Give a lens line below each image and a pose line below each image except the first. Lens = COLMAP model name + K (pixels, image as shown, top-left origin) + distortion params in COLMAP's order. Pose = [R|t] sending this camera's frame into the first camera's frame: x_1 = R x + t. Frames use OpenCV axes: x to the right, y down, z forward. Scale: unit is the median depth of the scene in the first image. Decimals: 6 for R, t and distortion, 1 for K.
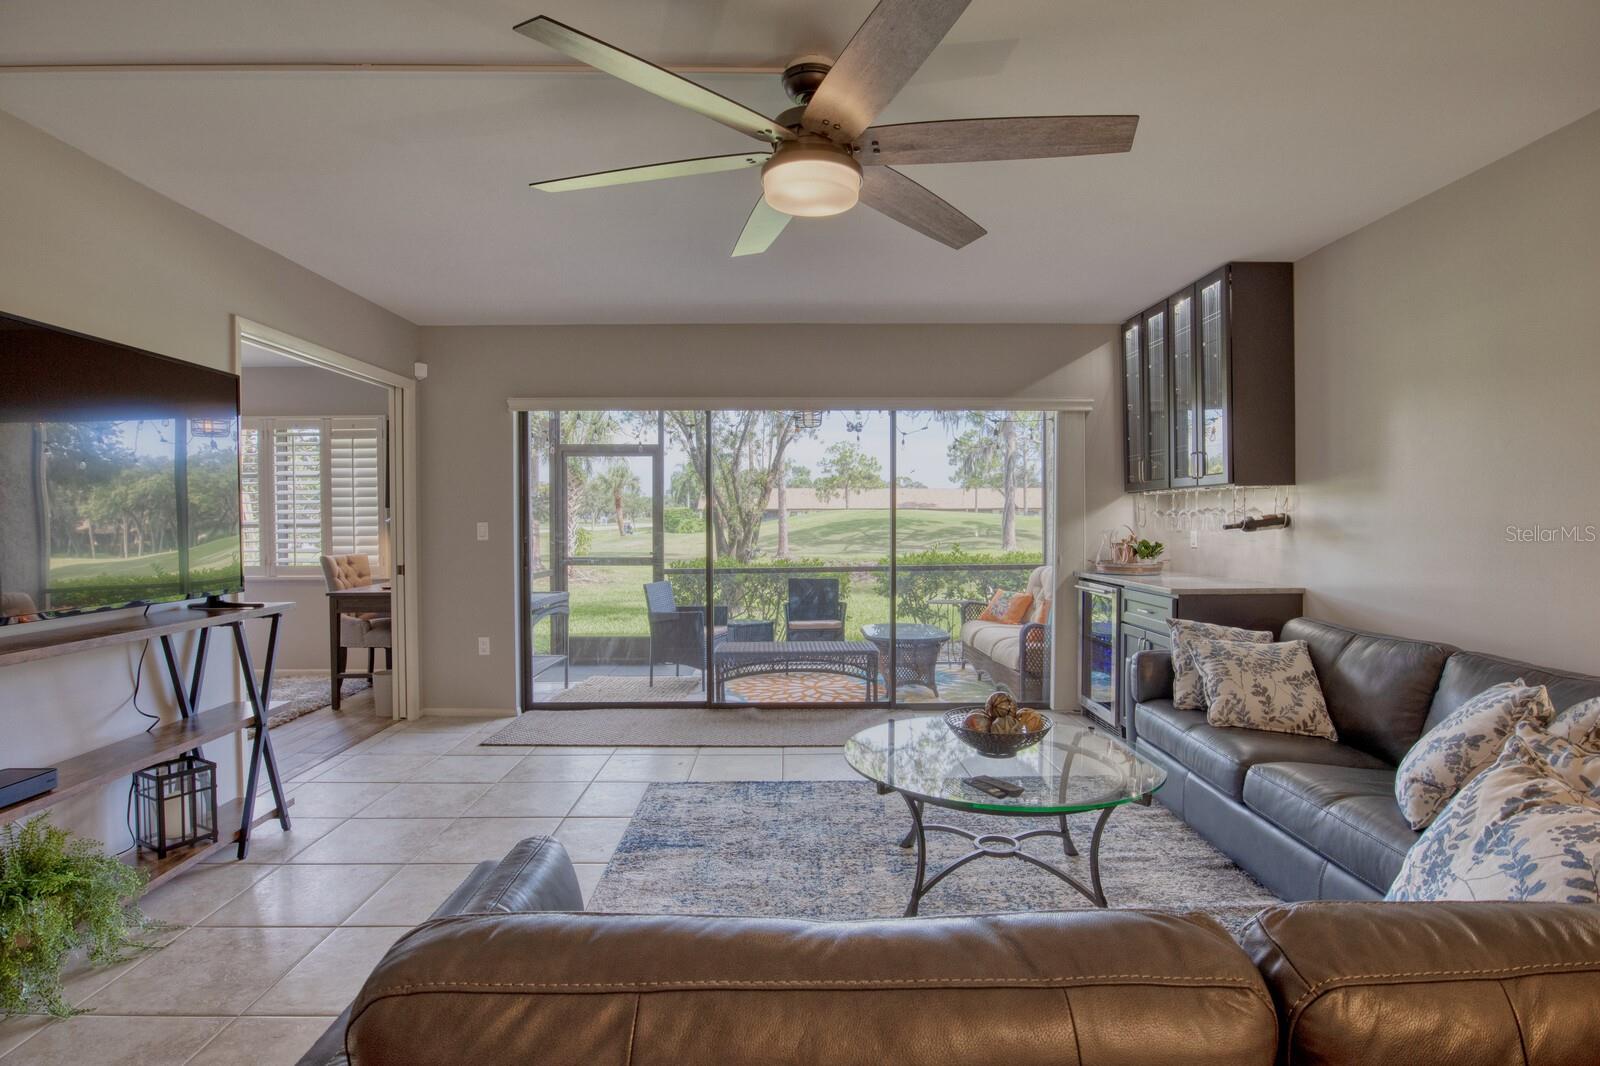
lens RADIAL K [[807.0, 0, 802.9], [0, 807.0, 528.9], [0, 0, 1]] dist [-0.042875, 0.011688]
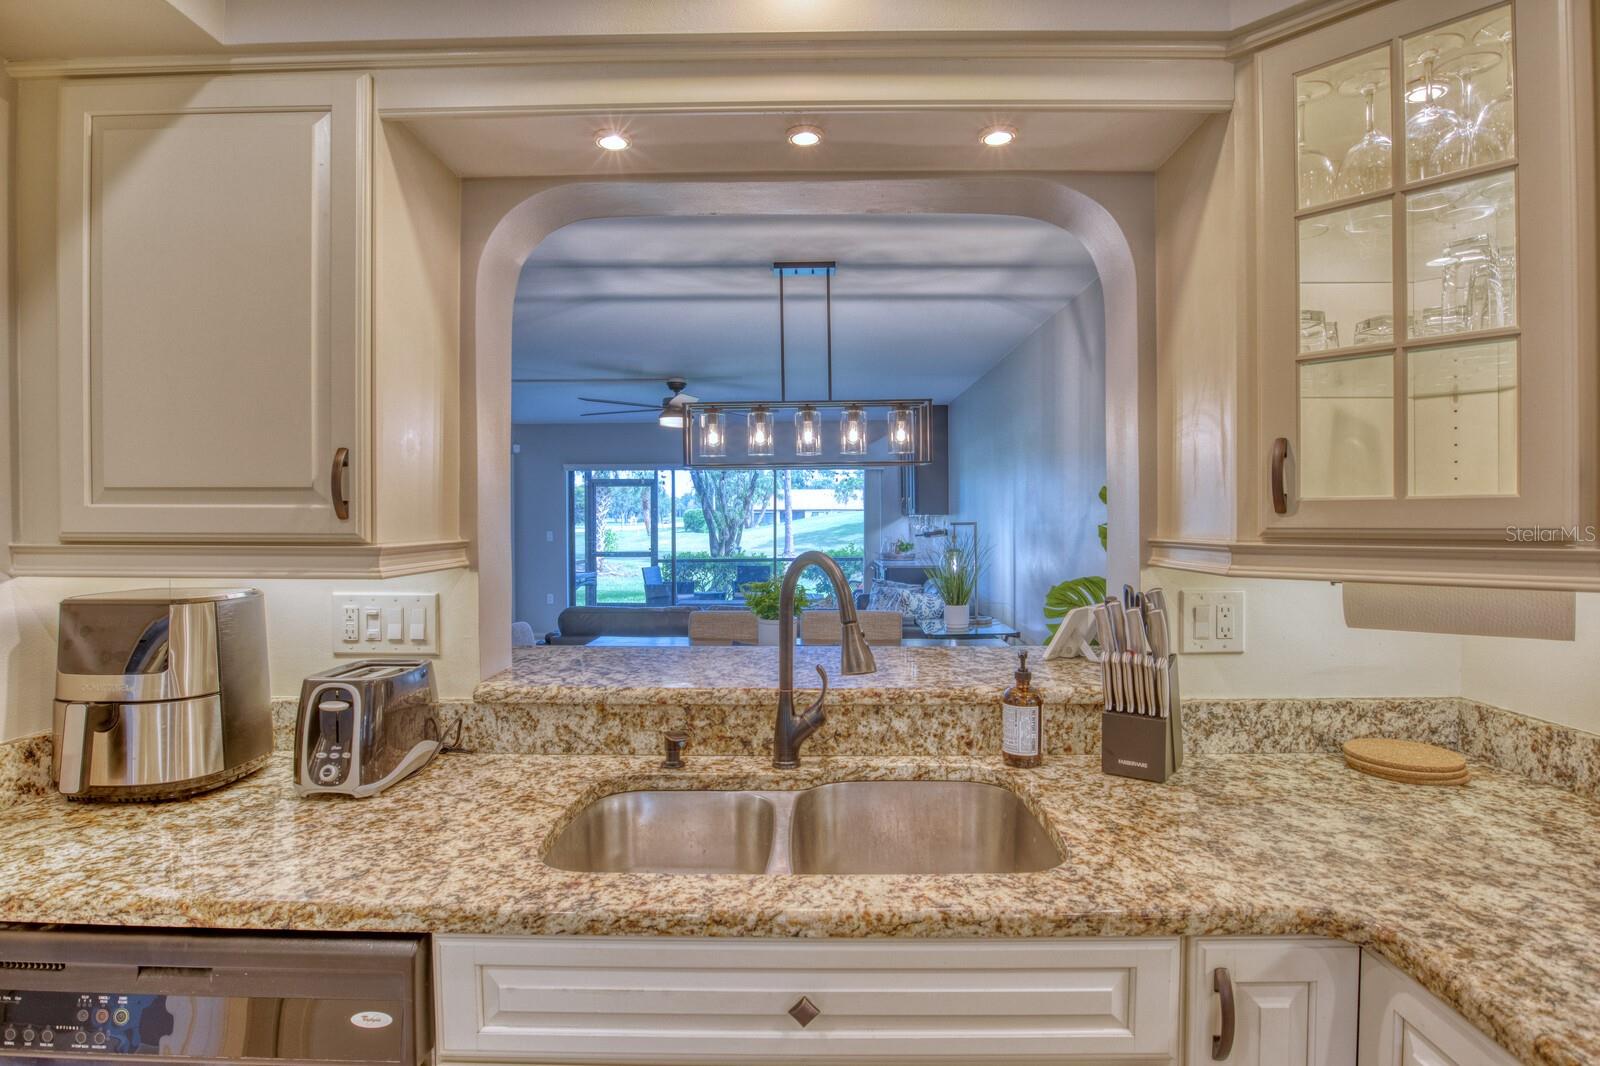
lens RADIAL K [[807.0, 0, 804.5], [0, 807.0, 531.7], [0, 0, 1]] dist [-0.042875, 0.011688]
pose [[0.999409, 0.001500, -0.034348, 0.248163], [-0.001354, 0.999990, 0.004285, -0.016059], [0.034354, -0.004236, 0.999401, -0.825238]]
